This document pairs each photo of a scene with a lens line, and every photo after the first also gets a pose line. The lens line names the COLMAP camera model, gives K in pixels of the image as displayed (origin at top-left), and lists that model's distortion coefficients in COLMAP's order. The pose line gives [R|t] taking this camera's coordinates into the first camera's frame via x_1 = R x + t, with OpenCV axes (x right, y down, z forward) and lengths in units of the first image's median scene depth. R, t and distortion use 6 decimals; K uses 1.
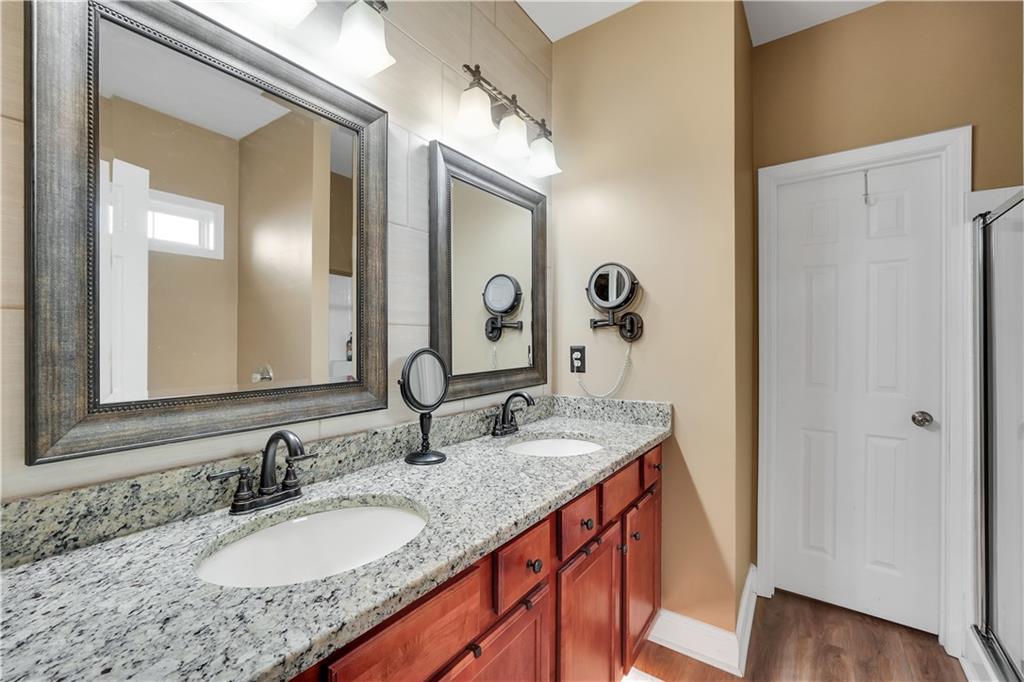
lens RADIAL K [[441.5, 0, 501.2], [0, 441.5, 341.4], [0, 0, 1]] dist [-0.017632, 0.006702]
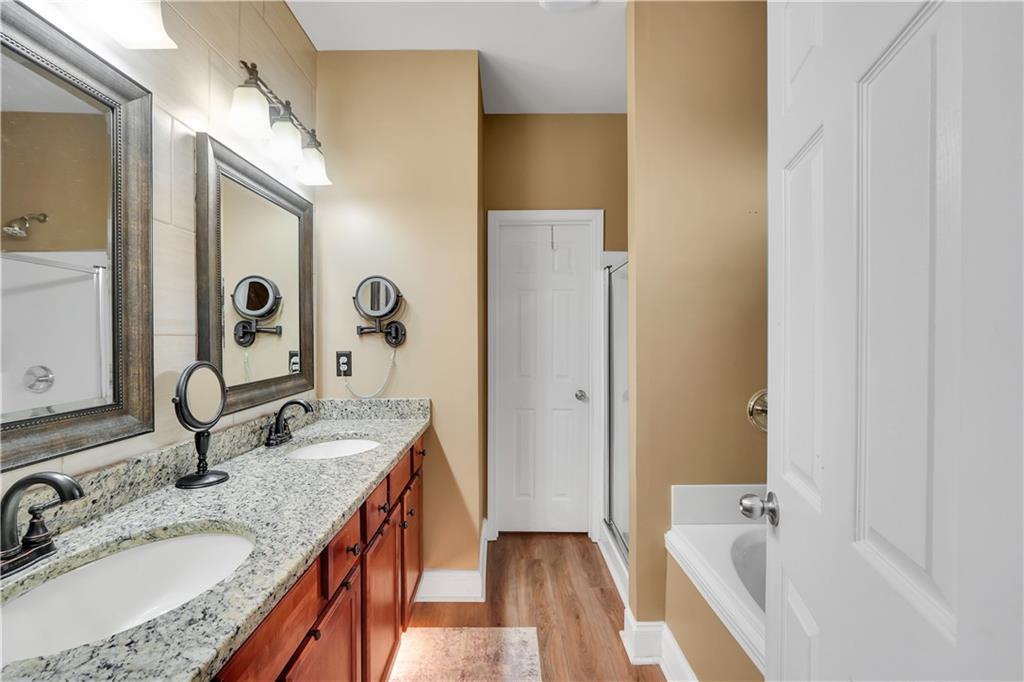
lens RADIAL K [[441.5, 0, 509.0], [0, 441.5, 341.5], [0, 0, 1]] dist [-0.017632, 0.006702]
pose [[0.804487, -0.007416, 0.593924, -0.168598], [0.000781, 0.999934, 0.011427, -0.030428], [-0.593970, -0.008729, 0.804440, -0.100790]]
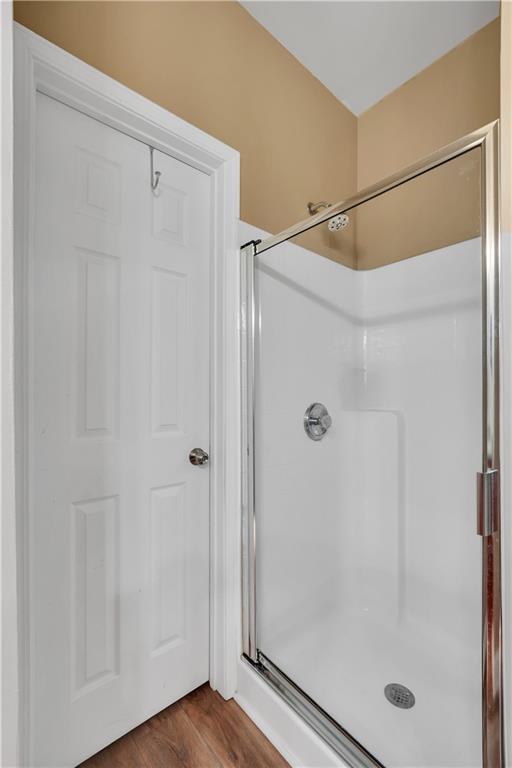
lens RADIAL K [[331.1, 0, 255.3], [0, 331.1, 394.7], [0, 0, 1]] dist [-0.017632, 0.006702]
pose [[0.233585, -0.007934, 0.972304, 0.362702], [0.000255, 0.999967, 0.008098, 0.048407], [-0.972336, -0.001644, 0.233579, 0.799446]]
